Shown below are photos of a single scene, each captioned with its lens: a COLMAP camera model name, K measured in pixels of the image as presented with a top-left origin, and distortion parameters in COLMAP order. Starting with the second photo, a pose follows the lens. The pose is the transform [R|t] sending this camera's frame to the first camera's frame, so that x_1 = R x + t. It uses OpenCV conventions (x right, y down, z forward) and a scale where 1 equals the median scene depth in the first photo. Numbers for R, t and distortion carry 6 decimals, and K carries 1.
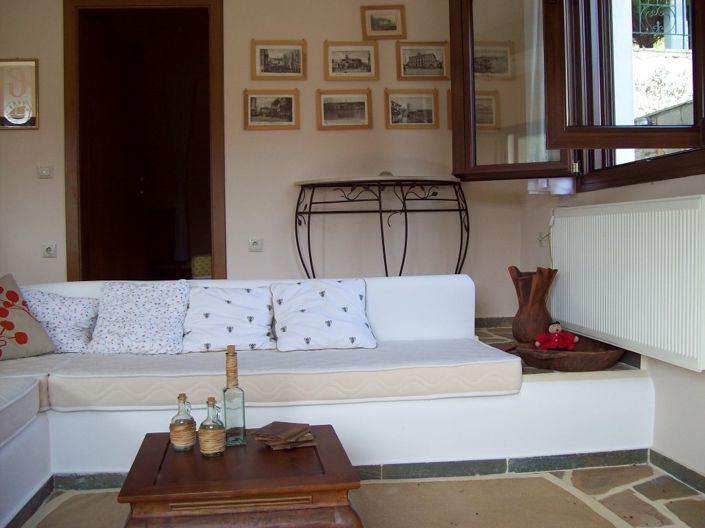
lens RADIAL K [[745.8, 0, 352.5], [0, 745.8, 264.0], [0, 0, 1]] dist [-0.210730, 0.248656]
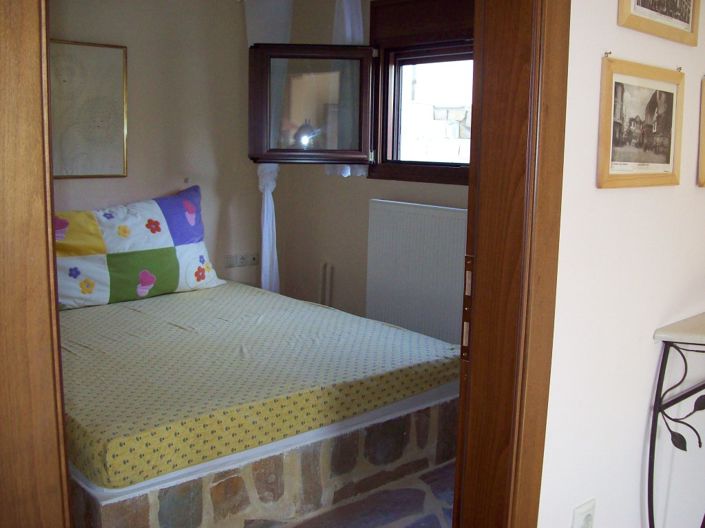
lens RADIAL K [[745.8, 0, 352.5], [0, 745.8, 264.0], [0, 0, 1]] dist [-0.210730, 0.248656]
pose [[0.816255, -0.062350, 0.574317, -0.403786], [-0.012600, 0.992001, 0.125603, -0.185815], [-0.577555, -0.109761, 0.808940, 0.802558]]
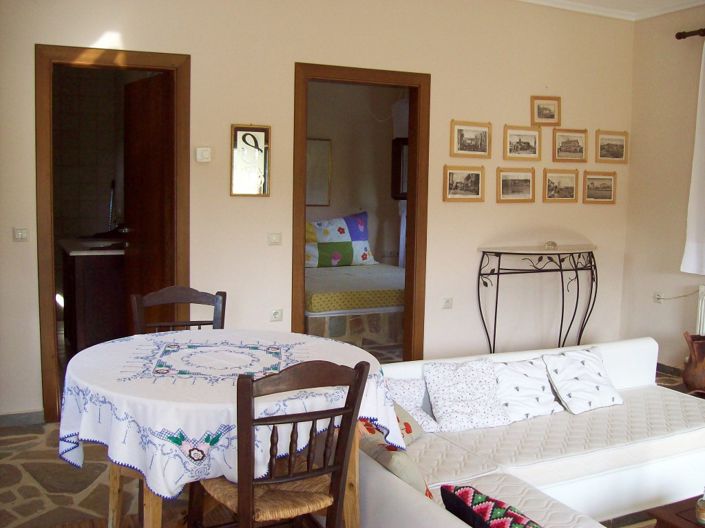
lens RADIAL K [[745.8, 0, 352.5], [0, 745.8, 264.0], [0, 0, 1]] dist [-0.210730, 0.248656]
pose [[0.946564, -0.000978, 0.322515, -0.636116], [-0.022137, 0.997440, 0.067996, -0.159326], [-0.321756, -0.071502, 0.944119, -0.028121]]
